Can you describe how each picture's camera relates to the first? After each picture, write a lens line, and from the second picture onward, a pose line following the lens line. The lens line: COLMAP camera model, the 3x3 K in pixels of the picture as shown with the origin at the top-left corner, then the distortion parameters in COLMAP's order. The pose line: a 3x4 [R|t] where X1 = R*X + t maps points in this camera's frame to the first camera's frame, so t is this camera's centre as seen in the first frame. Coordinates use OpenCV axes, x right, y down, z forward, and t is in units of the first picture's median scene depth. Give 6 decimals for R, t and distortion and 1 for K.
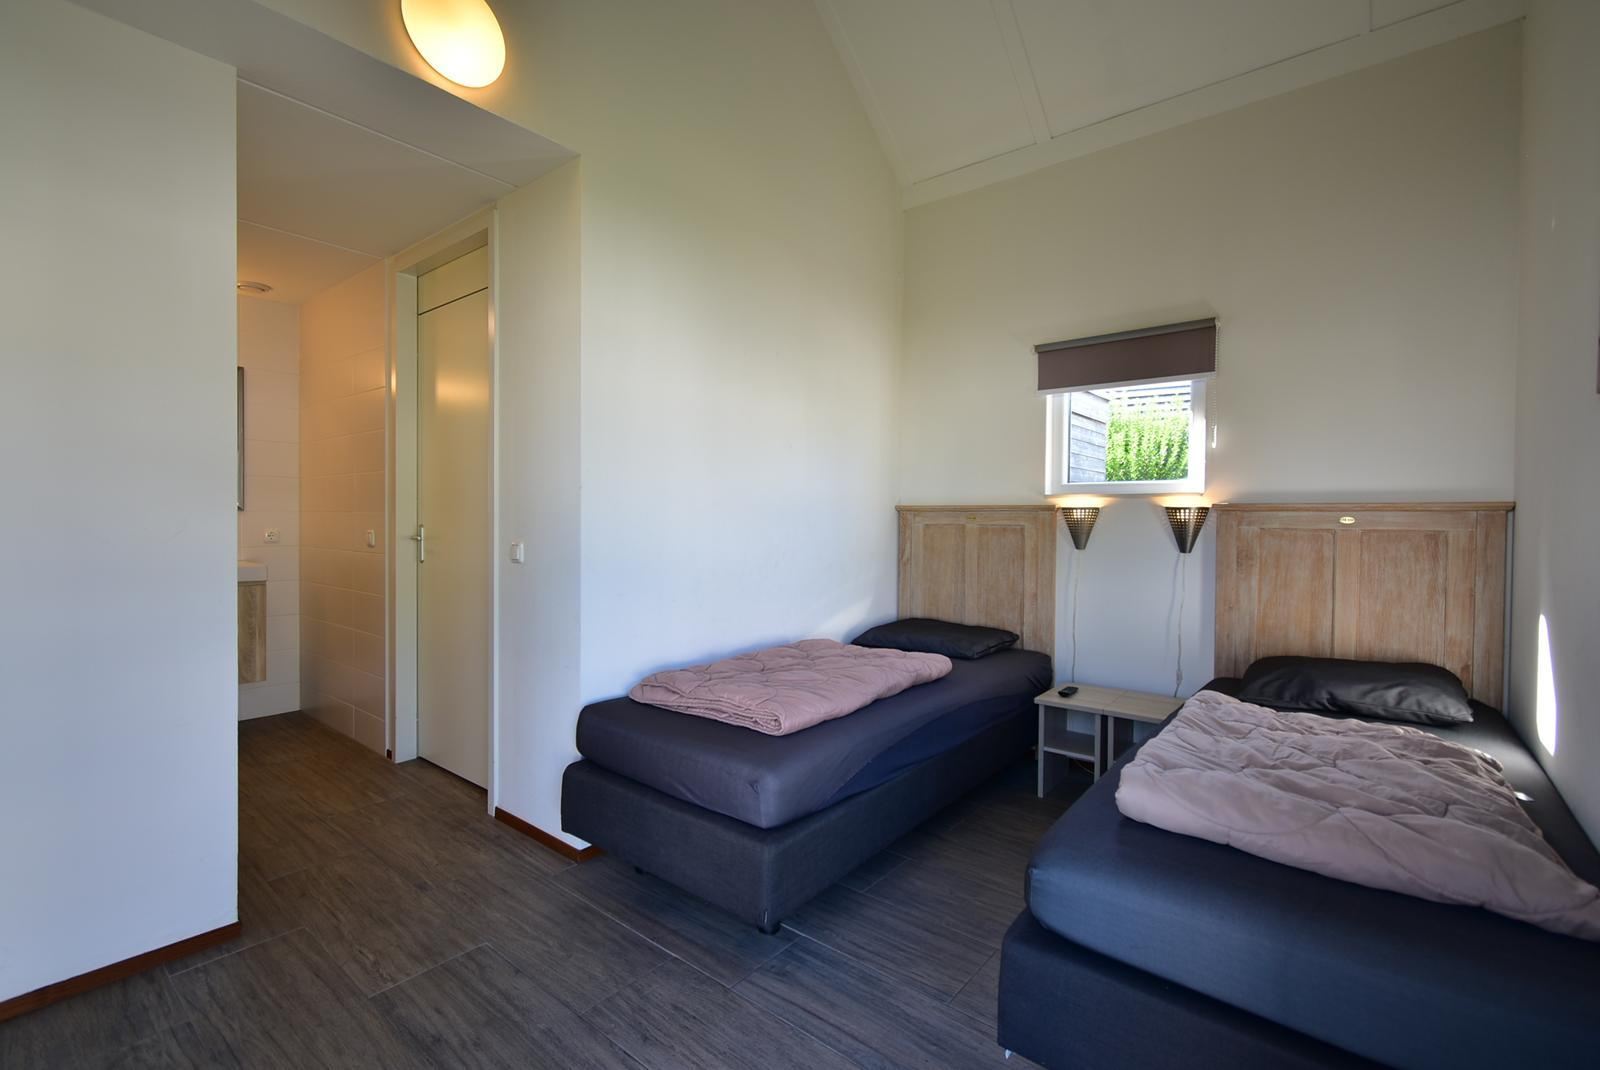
lens RADIAL K [[714.5, 0, 798.2], [0, 714.5, 531.0], [0, 0, 1]] dist [0.010114, -0.003857]
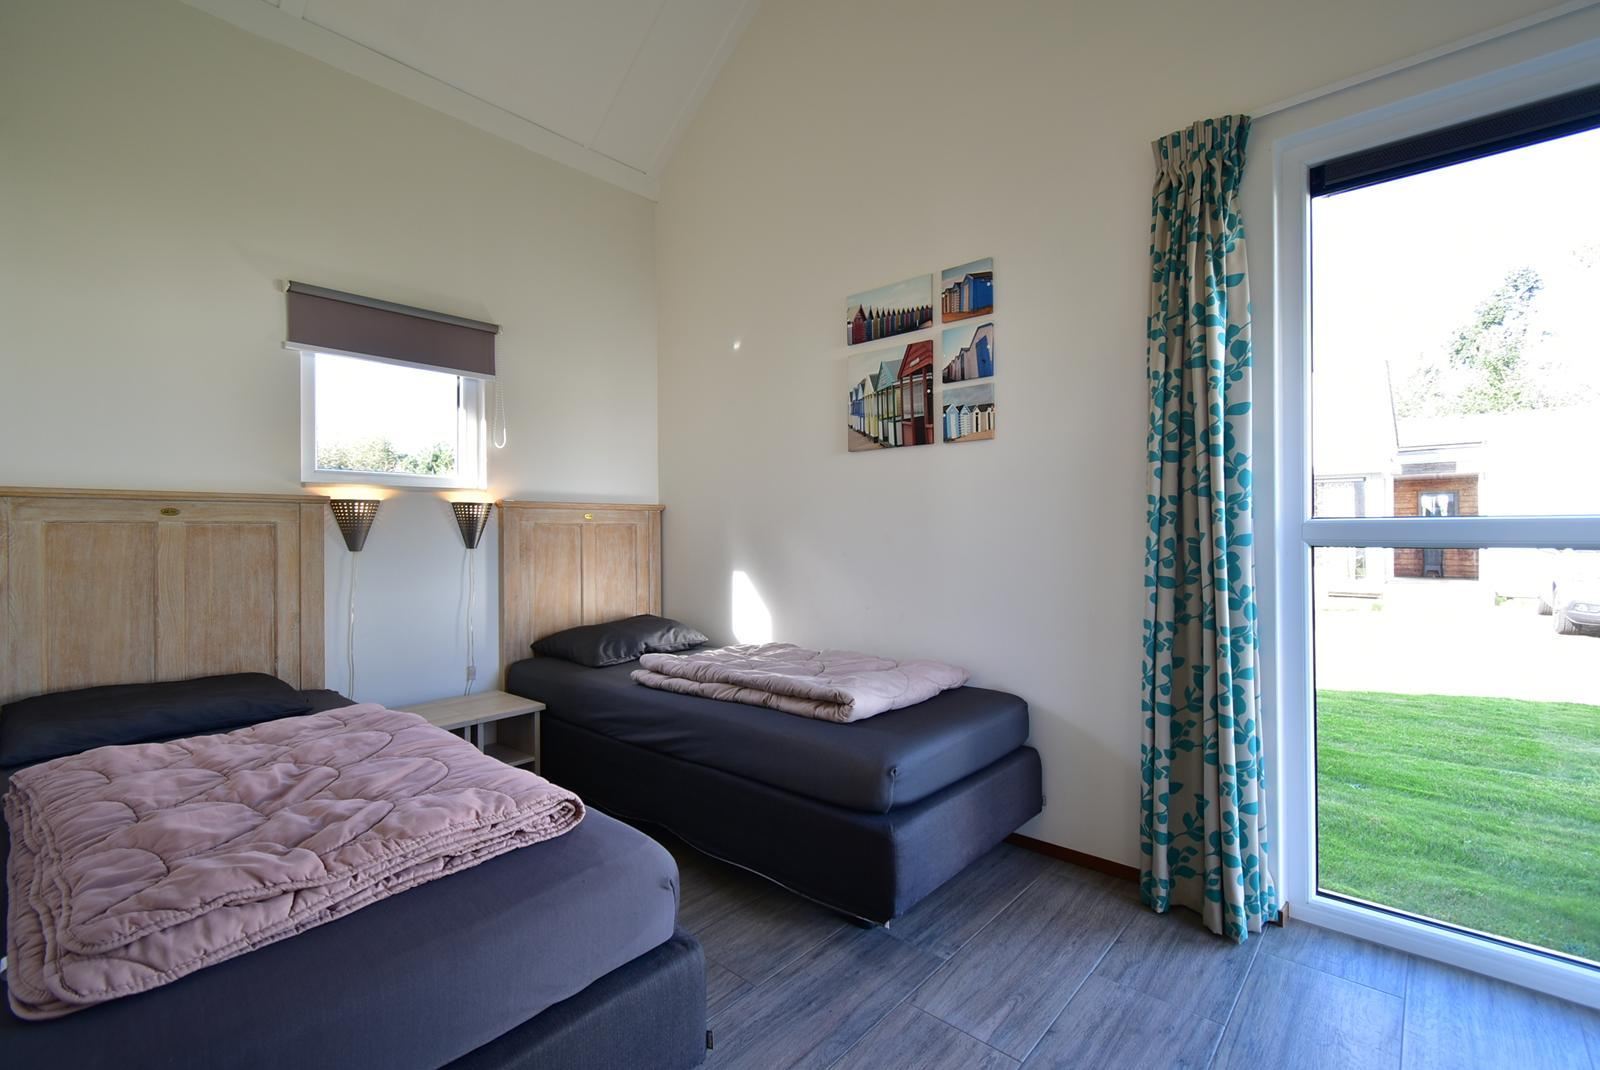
lens RADIAL K [[714.5, 0, 799.2], [0, 714.5, 529.6], [0, 0, 1]] dist [0.010114, -0.003857]
pose [[0.032259, -0.003901, 0.999472, -0.461091], [0.026633, 0.999641, 0.003043, 0.013544], [-0.999125, 0.026521, 0.032352, 0.522900]]
